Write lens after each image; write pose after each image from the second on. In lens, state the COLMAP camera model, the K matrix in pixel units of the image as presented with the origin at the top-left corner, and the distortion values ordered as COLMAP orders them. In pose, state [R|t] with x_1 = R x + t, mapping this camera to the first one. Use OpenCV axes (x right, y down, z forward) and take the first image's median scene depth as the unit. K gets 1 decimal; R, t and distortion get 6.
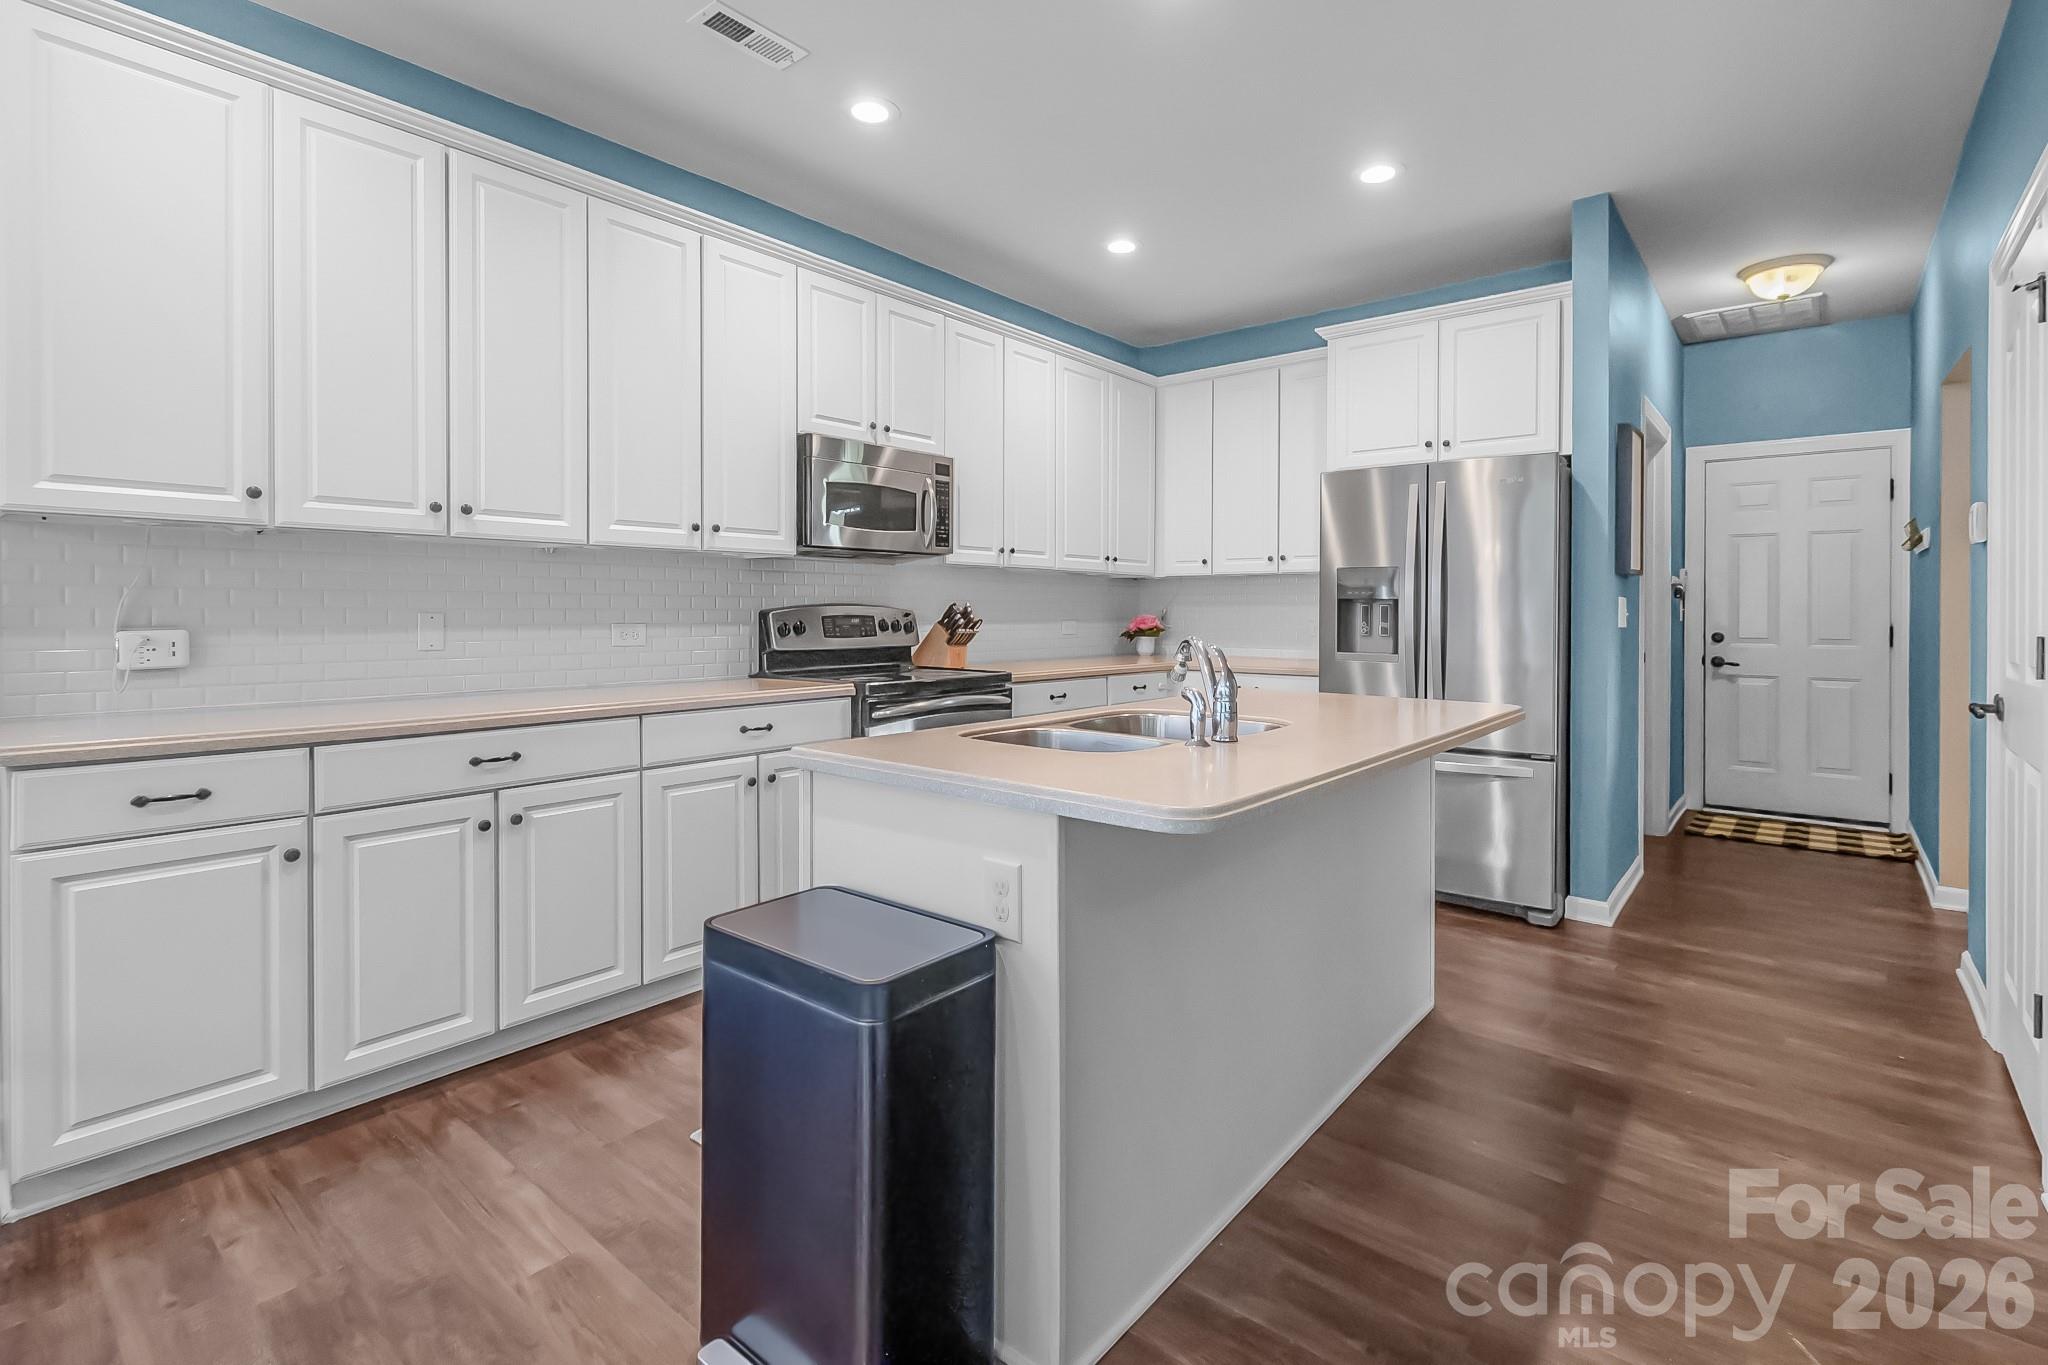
lens RADIAL K [[940.6, 0, 1054.1], [0, 940.6, 634.4], [0, 0, 1]] dist [0.004686, 0.000354]
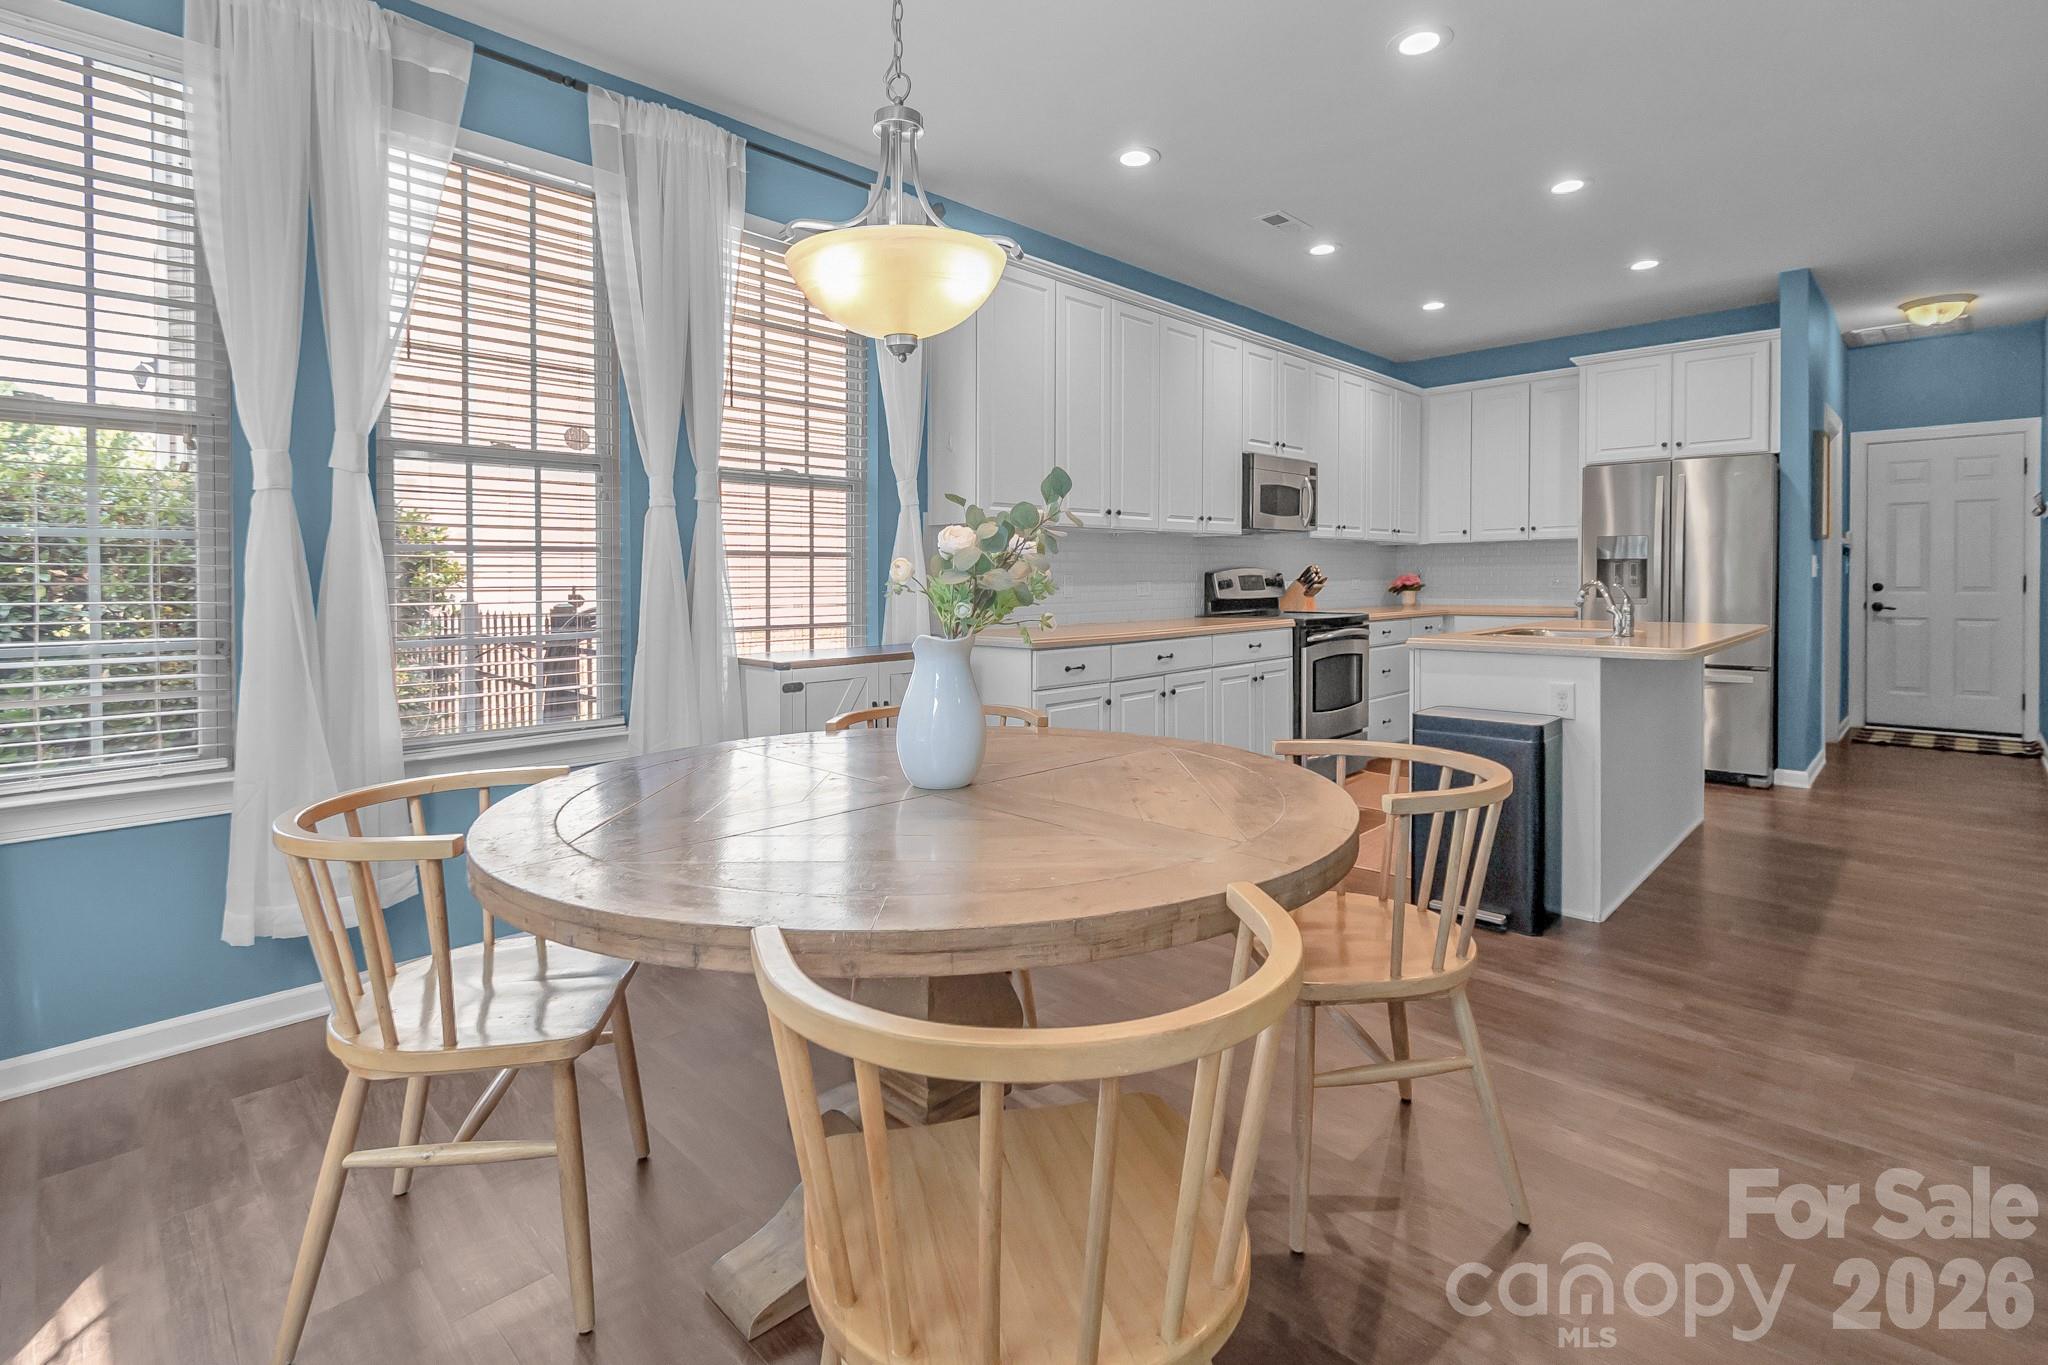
lens RADIAL K [[1020.5, 0, 1017.7], [0, 1020.5, 620.8], [0, 0, 1]] dist [-0.001614, -0.000723]
pose [[0.997698, -0.009466, -0.067145, -0.445452], [0.010578, 0.999812, 0.016234, 0.019321], [0.066978, -0.016907, 0.997611, -0.547953]]
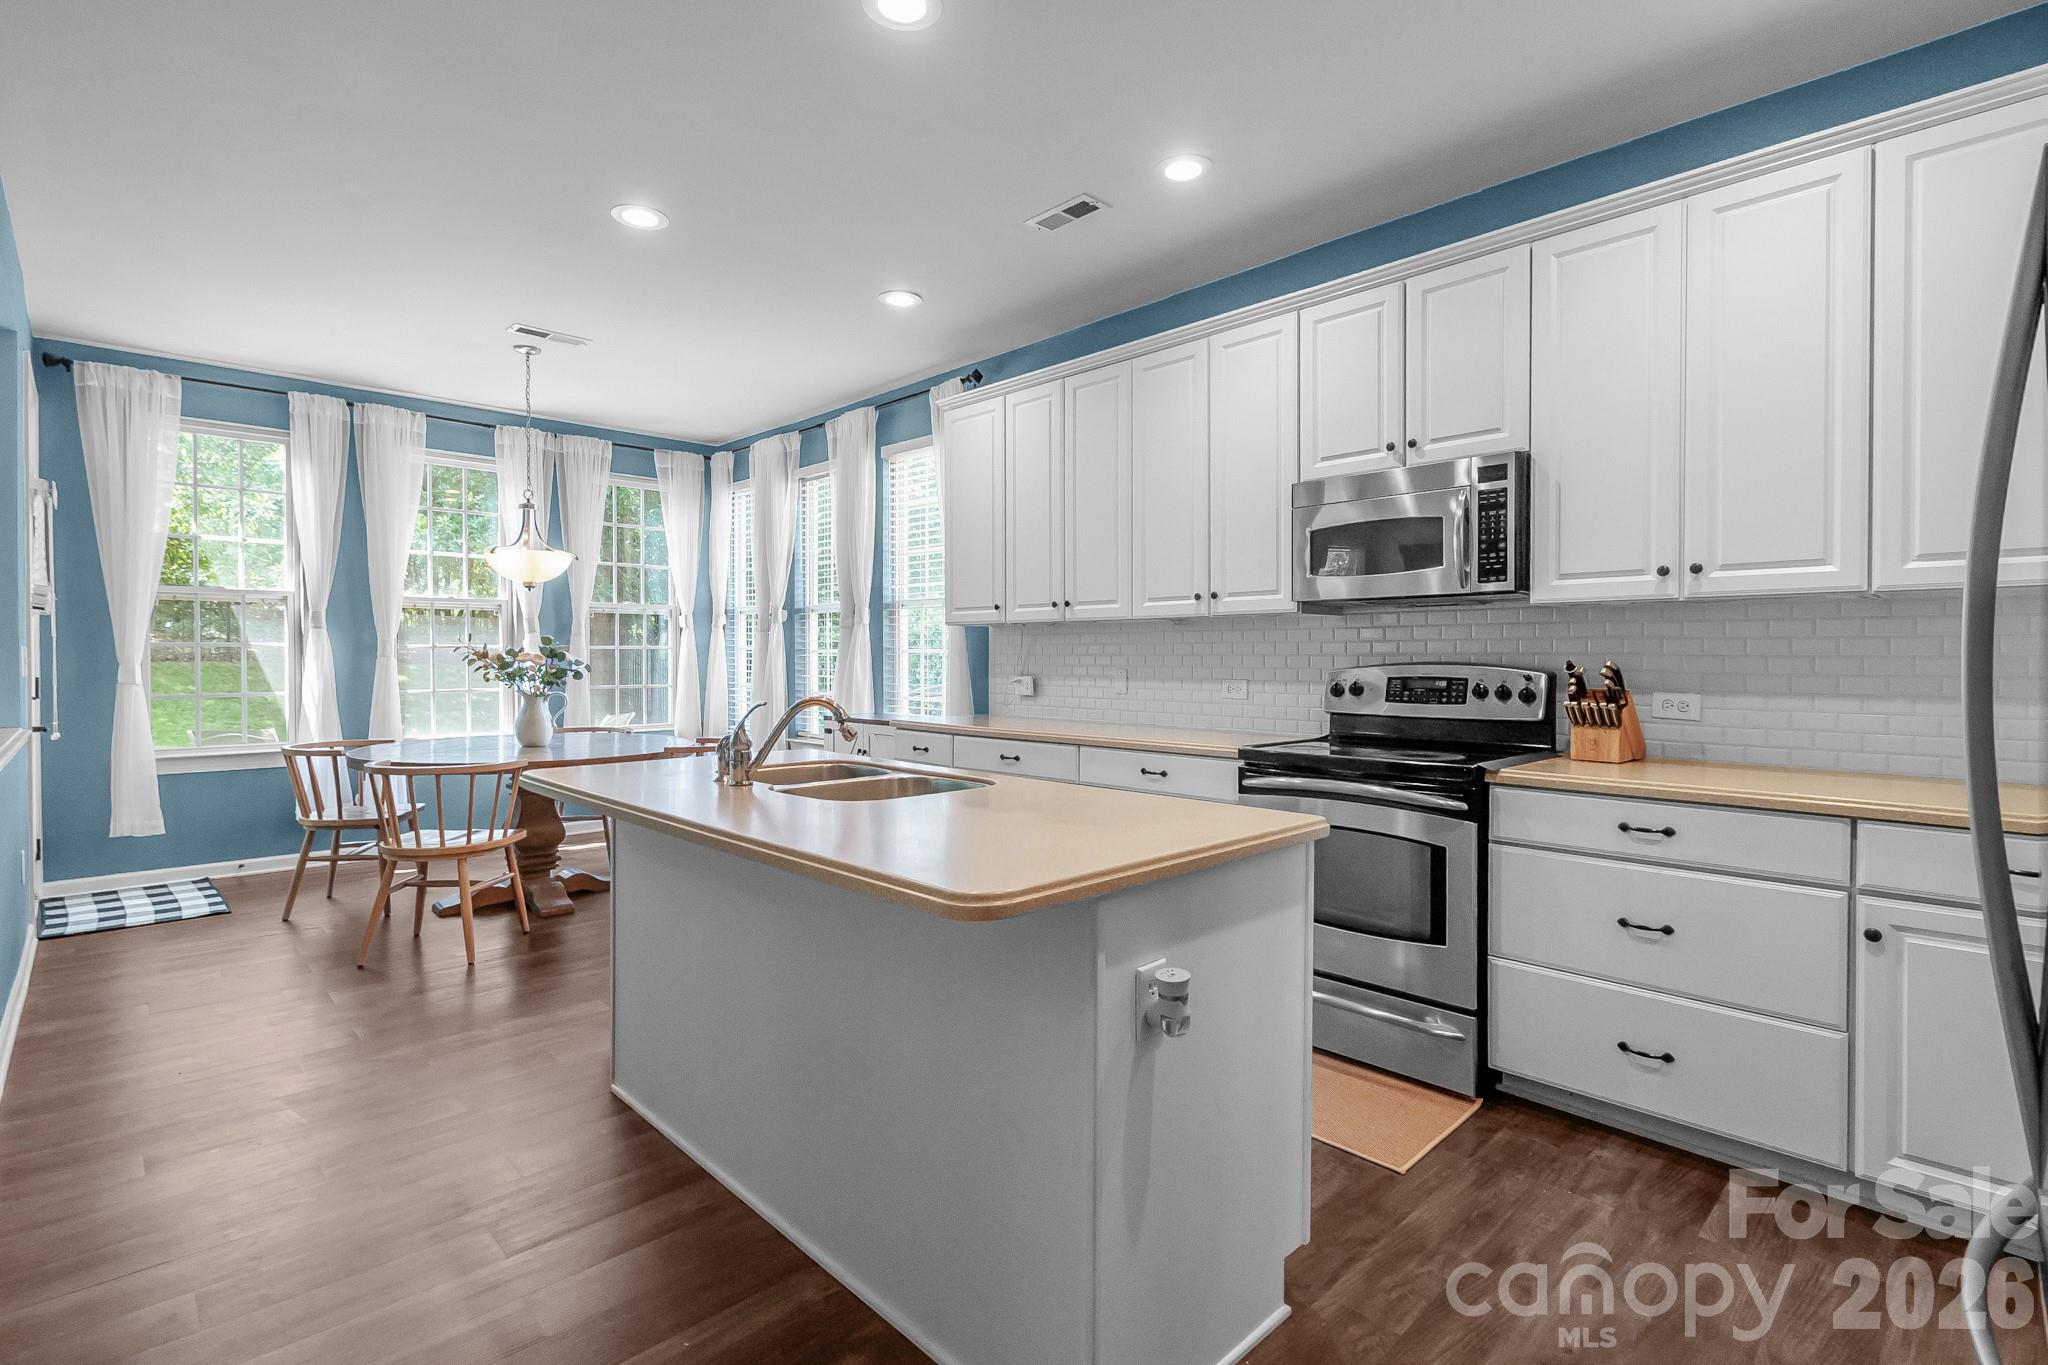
lens RADIAL K [[941.4, 0, 1052.7], [0, 941.4, 668.3], [0, 0, 1]] dist [0.000530, 0.000108]
pose [[-0.115175, -0.002305, -0.993343, 0.601617], [-0.036593, 0.999328, 0.001924, -0.016497], [0.992671, 0.036571, -0.115182, 0.739729]]
